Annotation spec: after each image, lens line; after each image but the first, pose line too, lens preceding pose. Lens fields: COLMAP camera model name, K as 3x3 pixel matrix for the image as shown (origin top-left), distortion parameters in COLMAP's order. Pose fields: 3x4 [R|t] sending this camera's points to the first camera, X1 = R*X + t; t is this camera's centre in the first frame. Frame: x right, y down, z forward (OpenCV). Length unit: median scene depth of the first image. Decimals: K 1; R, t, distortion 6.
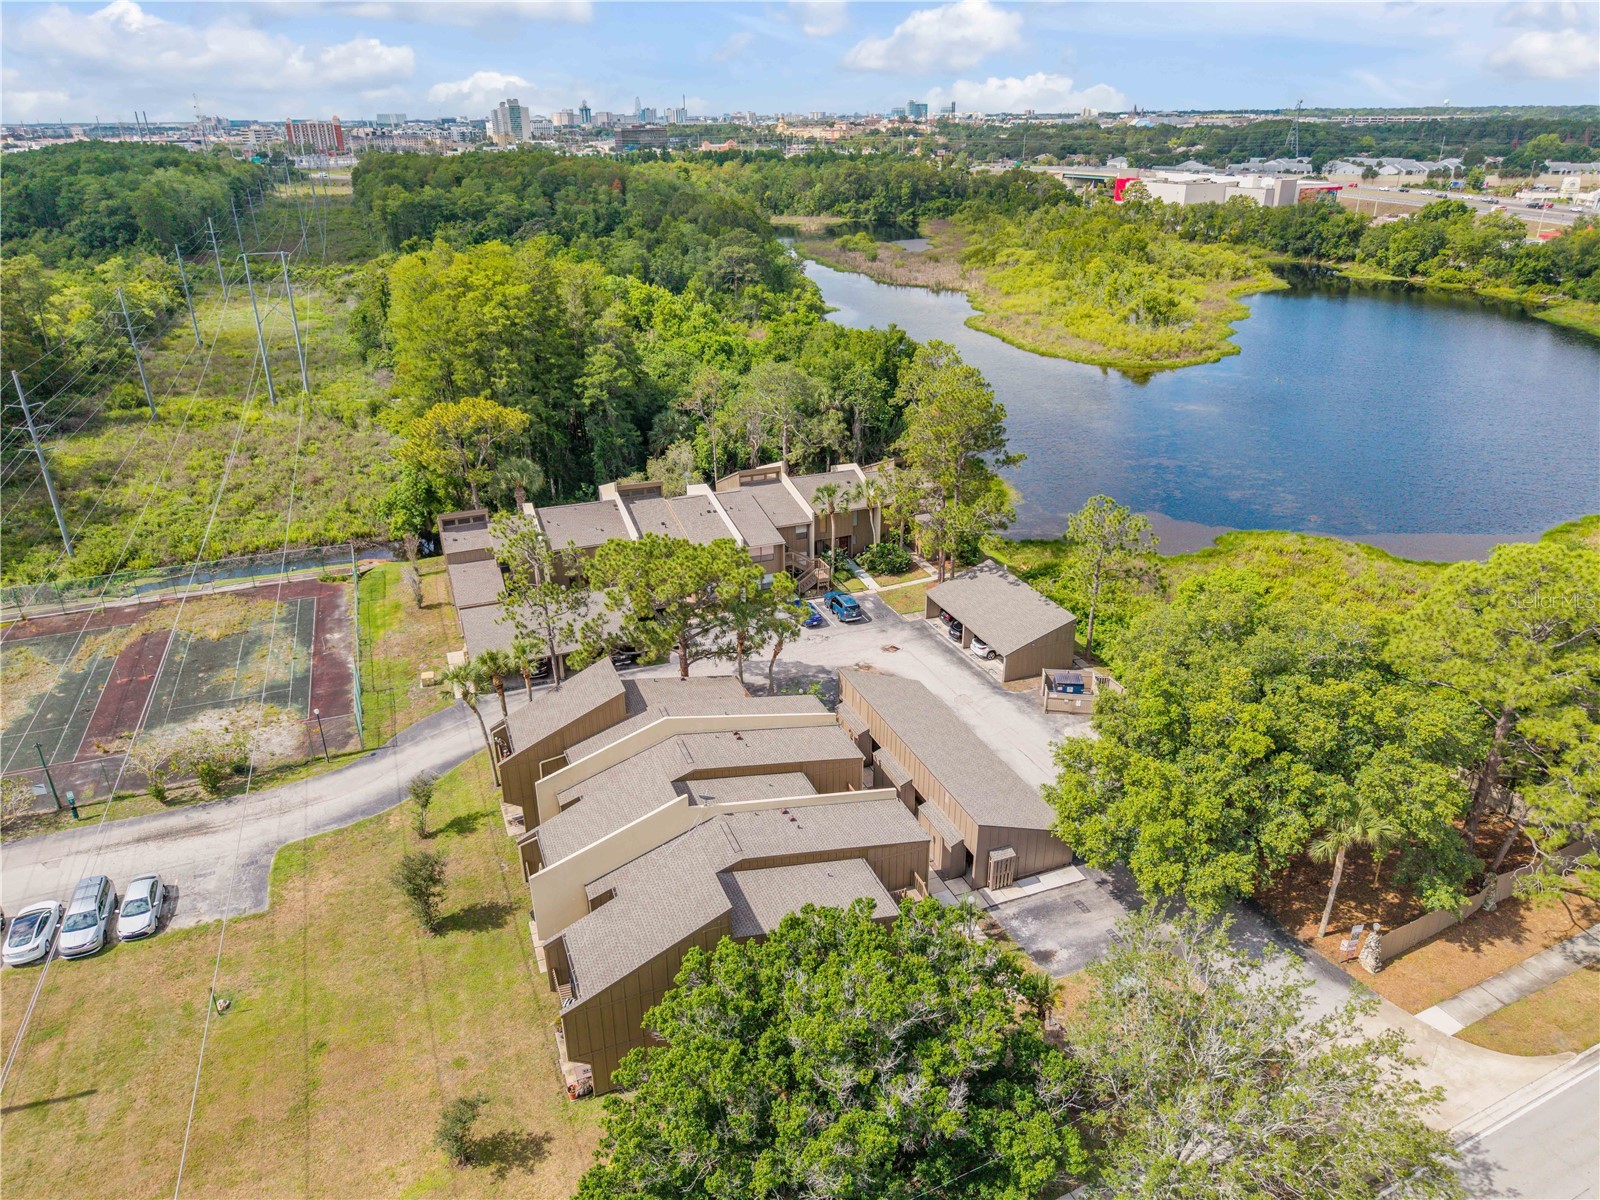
lens RADIAL K [[1124.4, 0, 798.5], [0, 1124.4, 600.1], [0, 0, 1]] dist [0.014692, 0.001416]
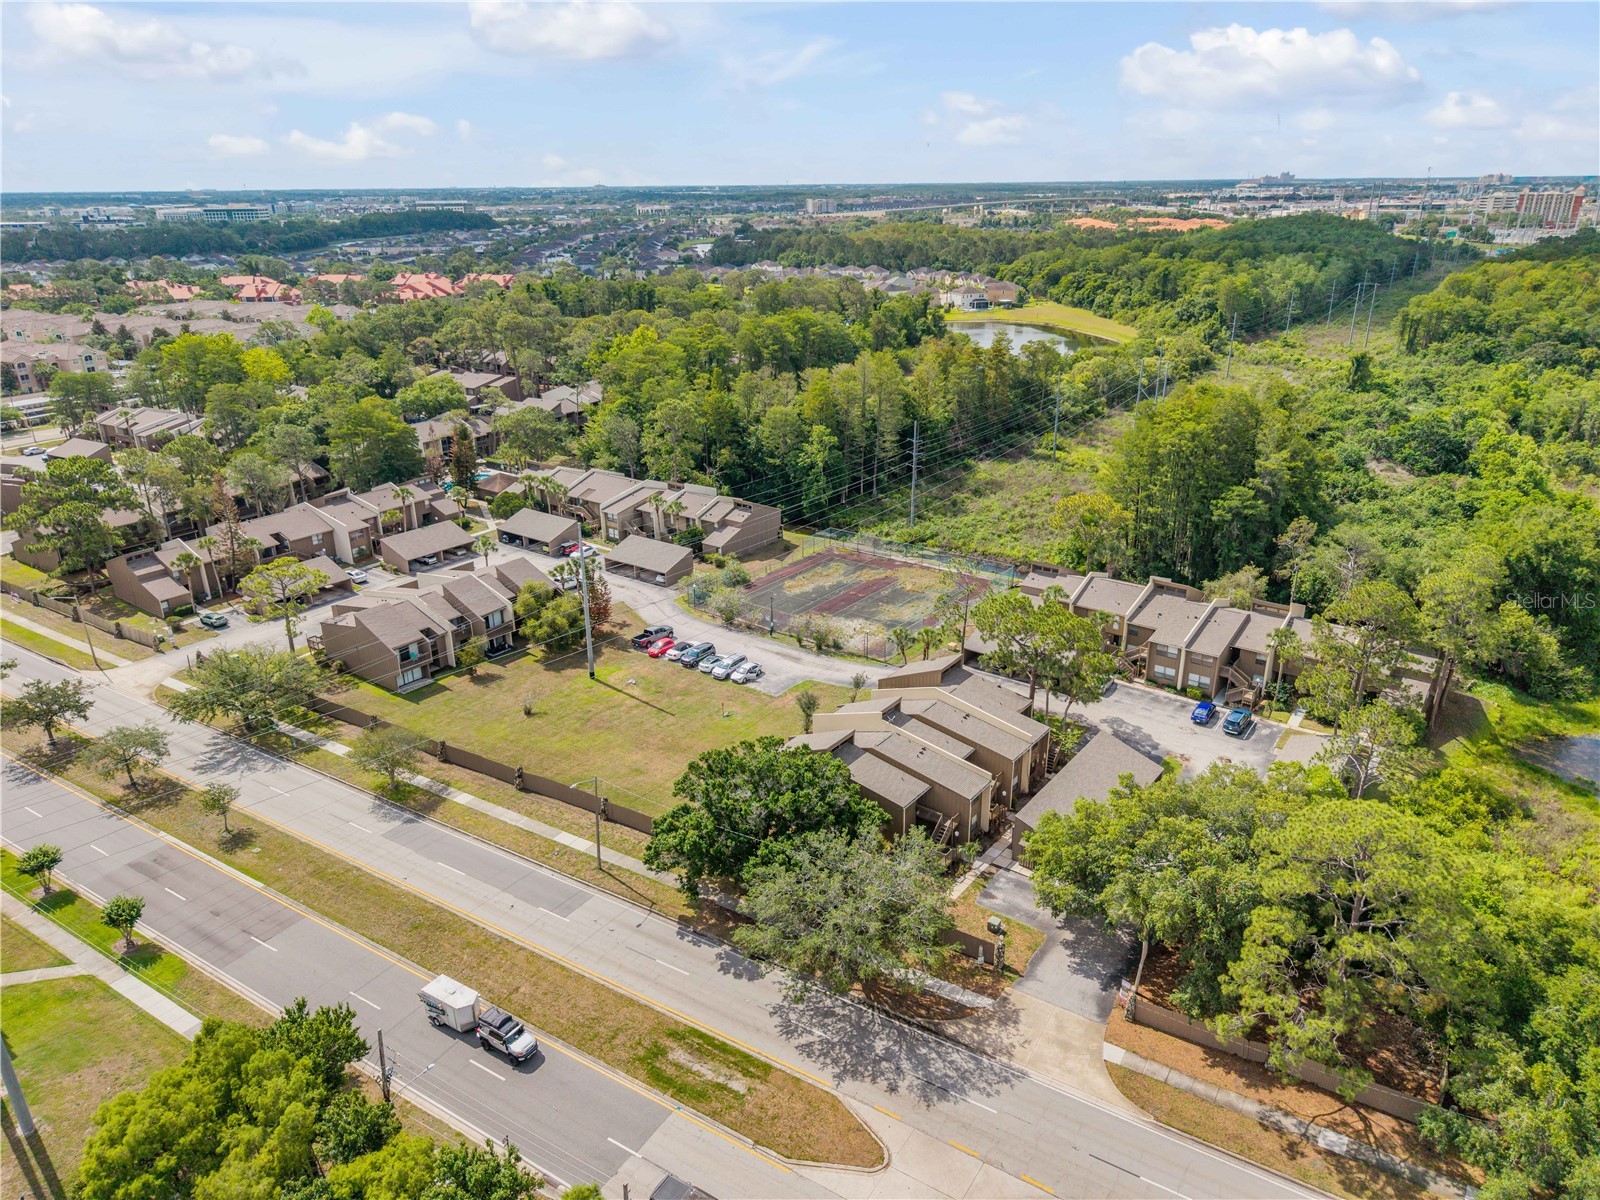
lens RADIAL K [[1124.4, 0, 799.7], [0, 1124.4, 604.0], [0, 0, 1]] dist [0.014692, 0.001416]
pose [[0.512640, 0.315498, -0.798537, 0.962996], [-0.331486, 0.930659, 0.154894, -0.191268], [0.792034, 0.185299, 0.581676, -0.208082]]
